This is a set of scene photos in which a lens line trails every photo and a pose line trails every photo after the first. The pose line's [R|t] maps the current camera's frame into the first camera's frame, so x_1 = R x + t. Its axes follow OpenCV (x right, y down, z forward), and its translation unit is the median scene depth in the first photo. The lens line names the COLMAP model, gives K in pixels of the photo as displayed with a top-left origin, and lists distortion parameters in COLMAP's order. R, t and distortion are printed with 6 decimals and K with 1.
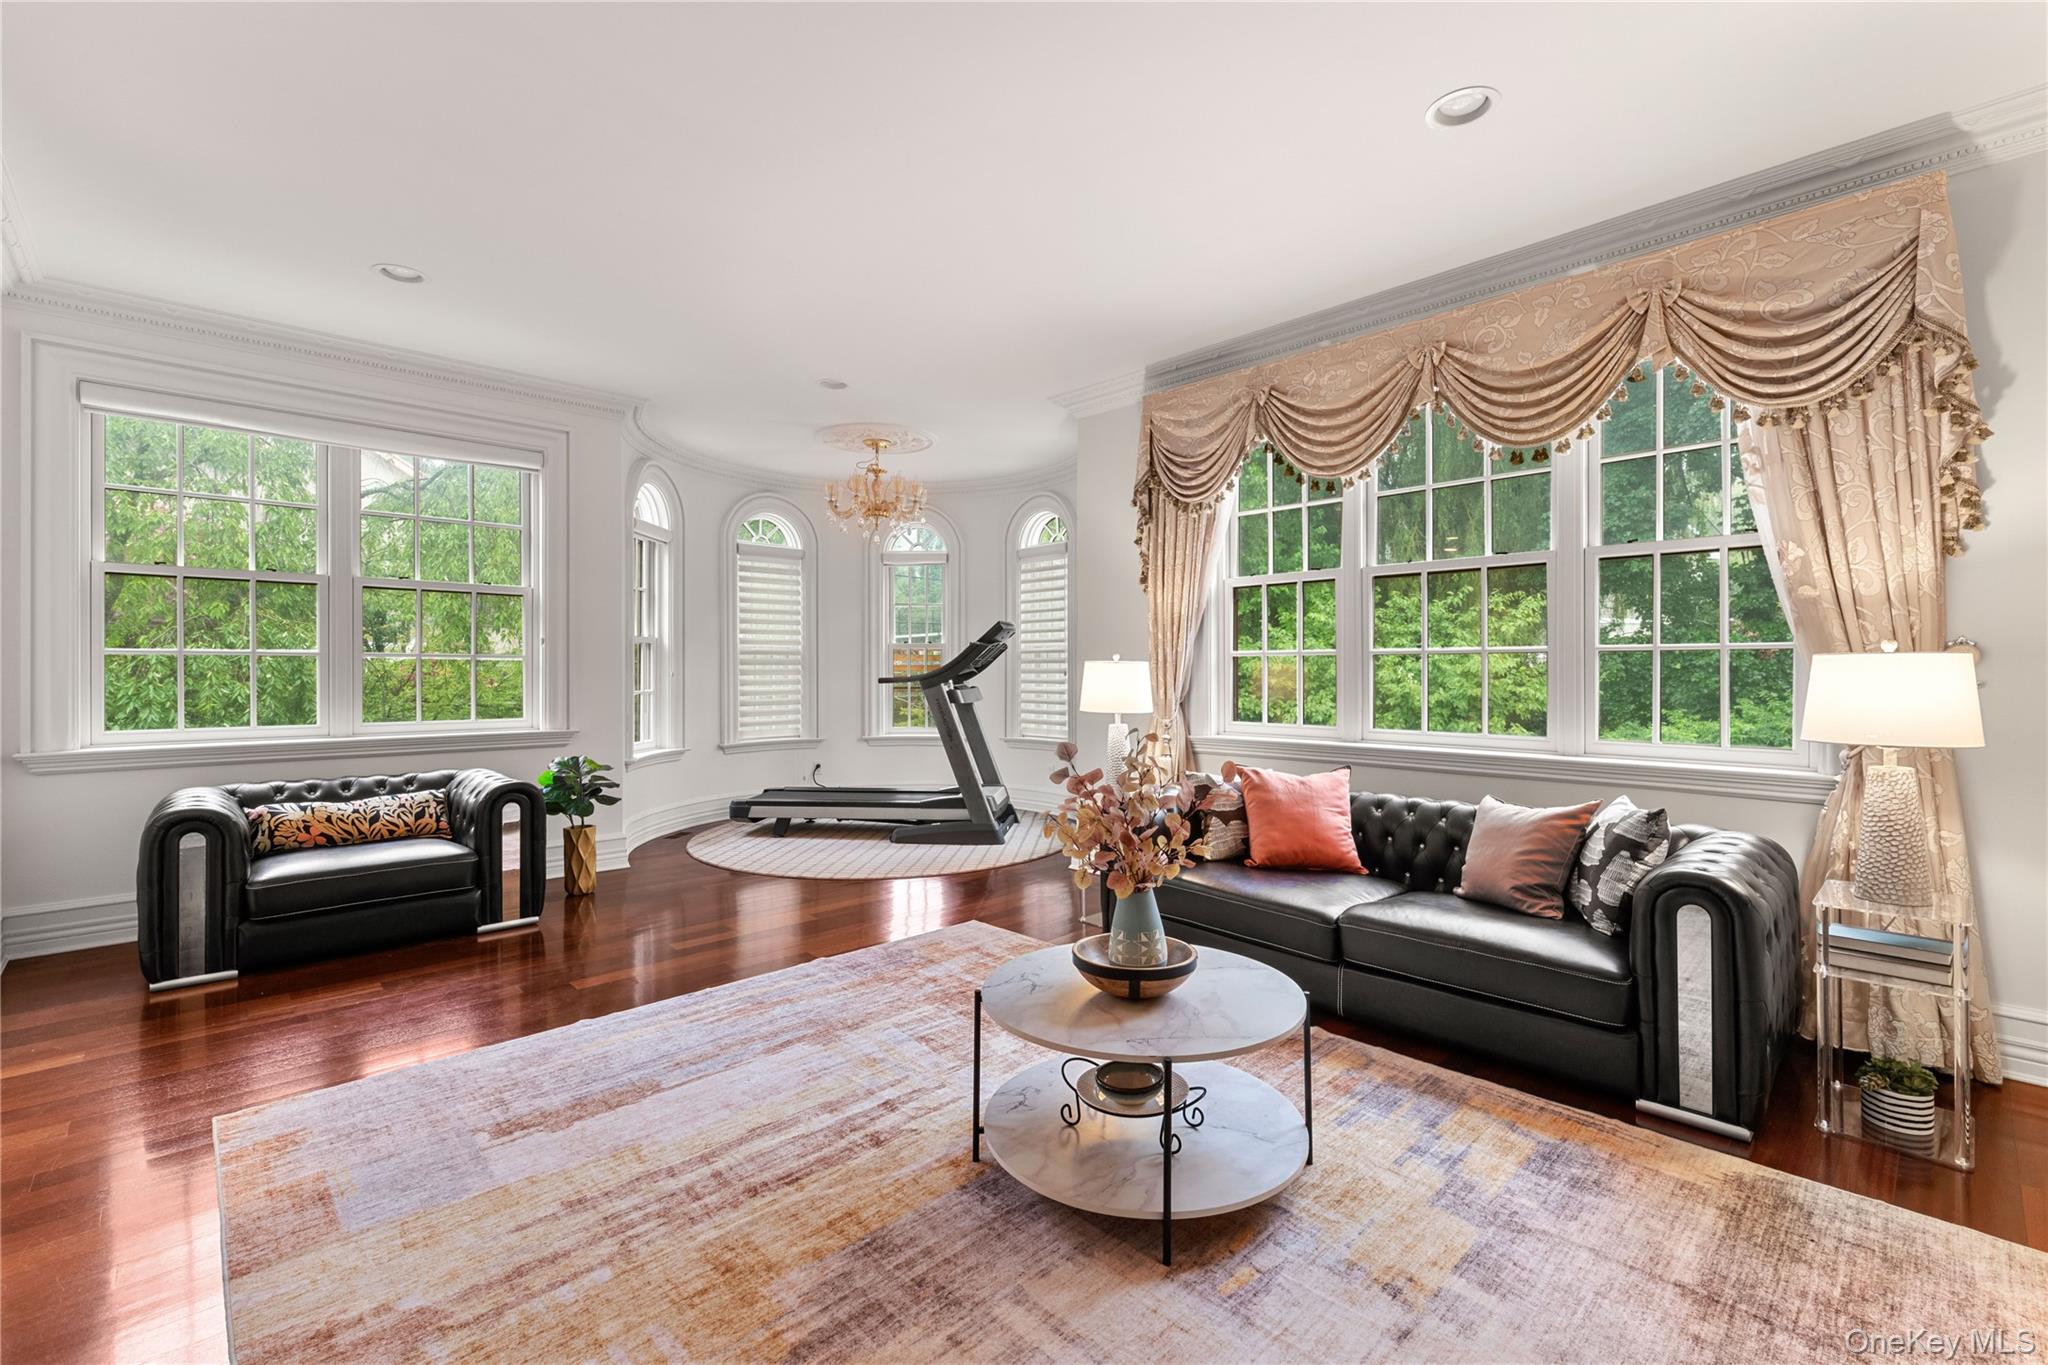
lens RADIAL K [[883.4, 0, 1024.0], [0, 883.4, 682.5], [0, 0, 1]] dist [-0.000395, -0.000082]
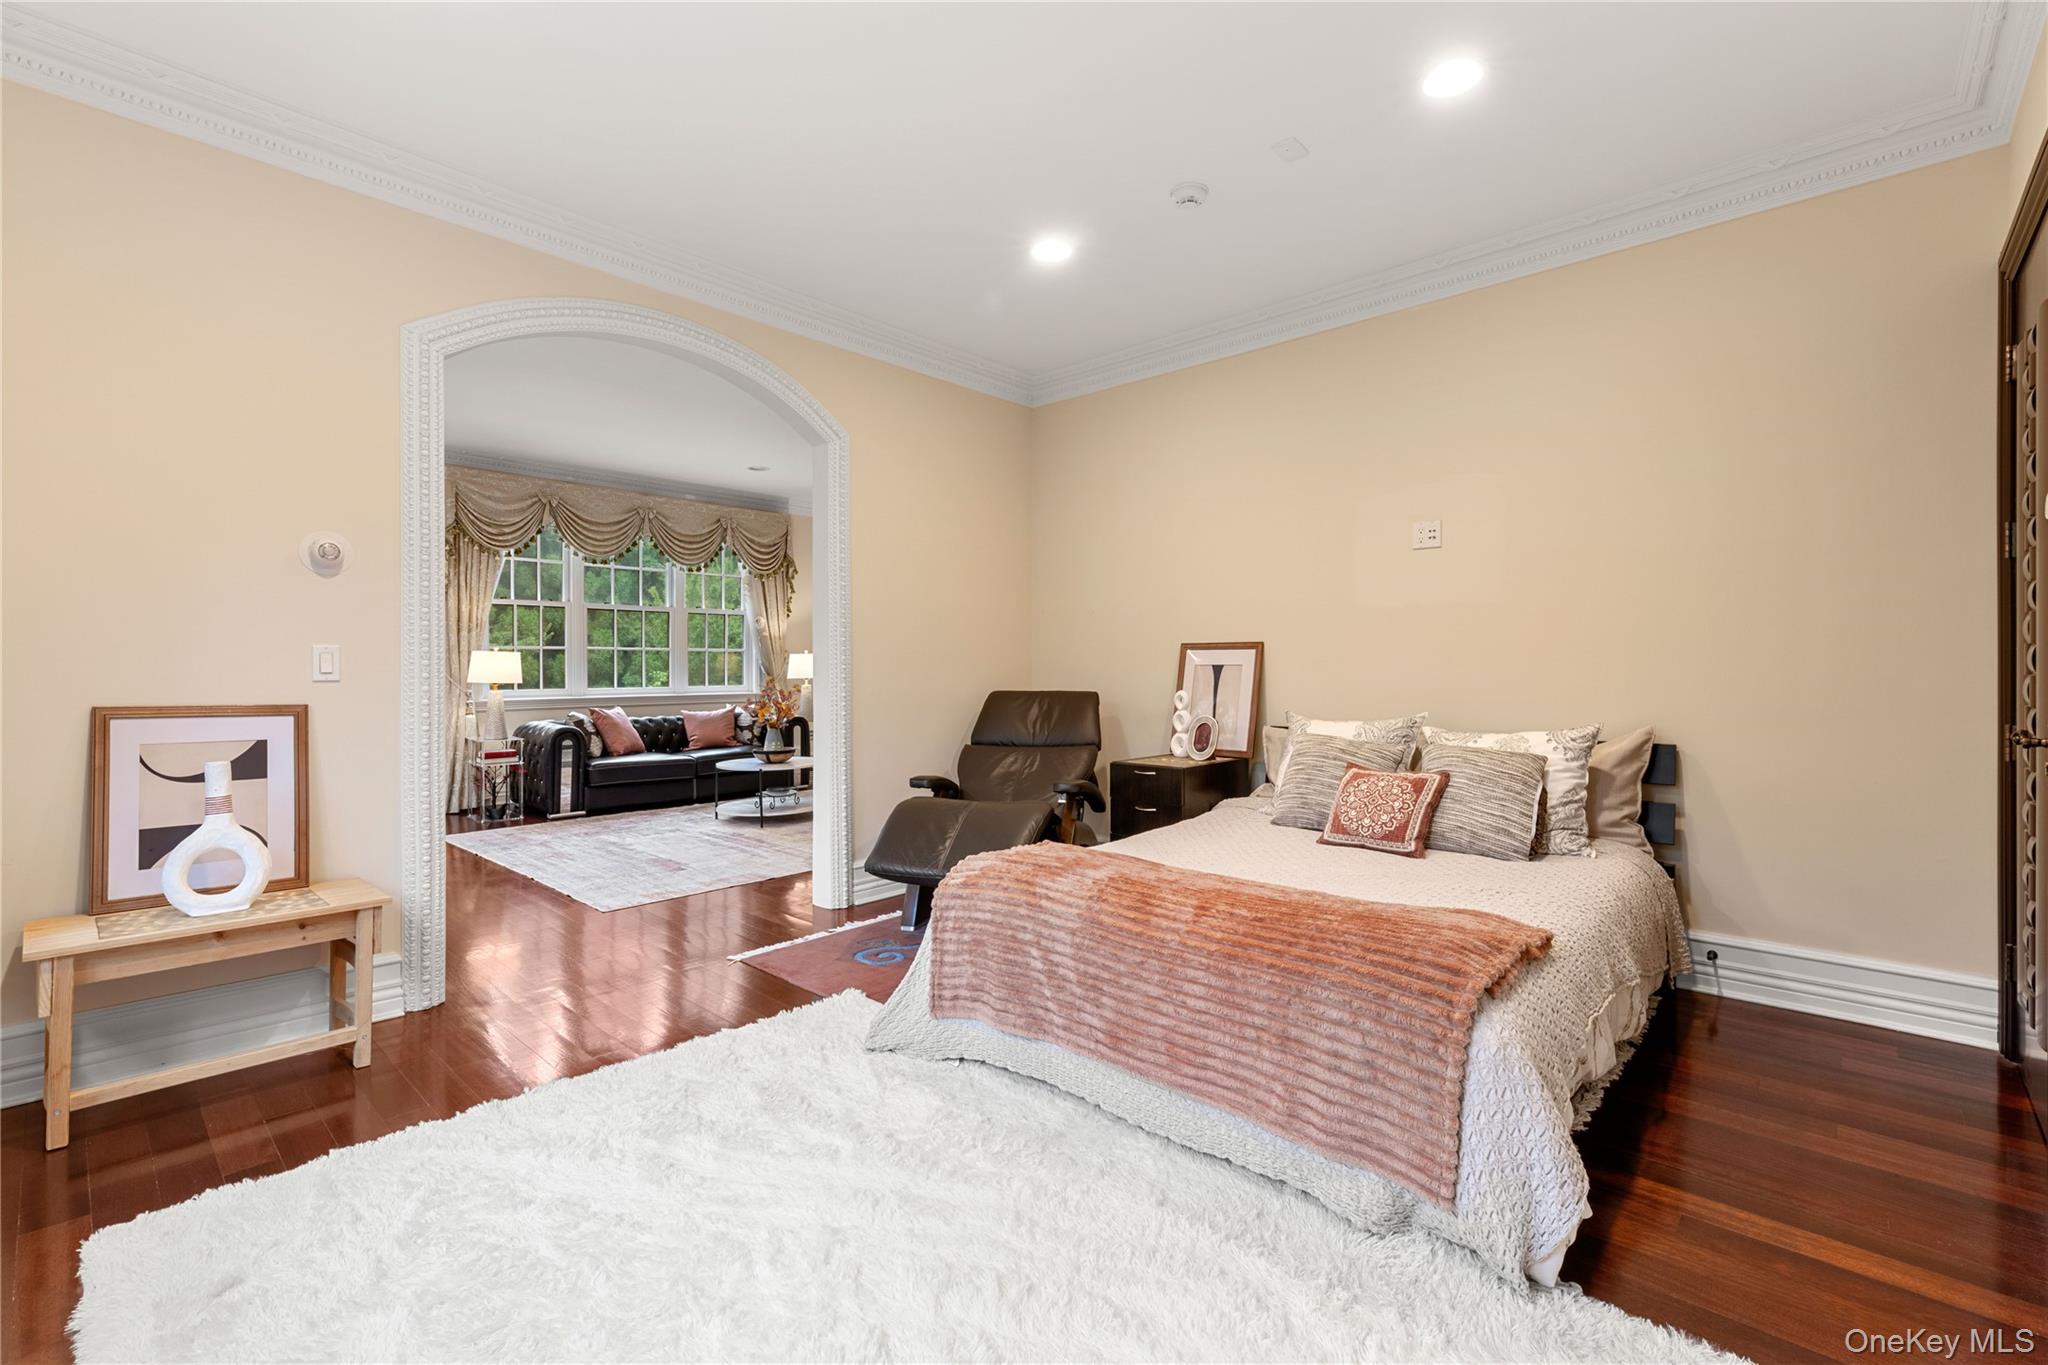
lens RADIAL K [[883.4, 0, 1024.0], [0, 883.4, 682.5], [0, 0, 1]] dist [-0.000395, -0.000082]
pose [[-0.059097, -0.022999, 0.997987, -2.090017], [0.021597, 0.999471, 0.024312, 0.015308], [-0.998019, 0.022990, -0.058569, 0.239587]]
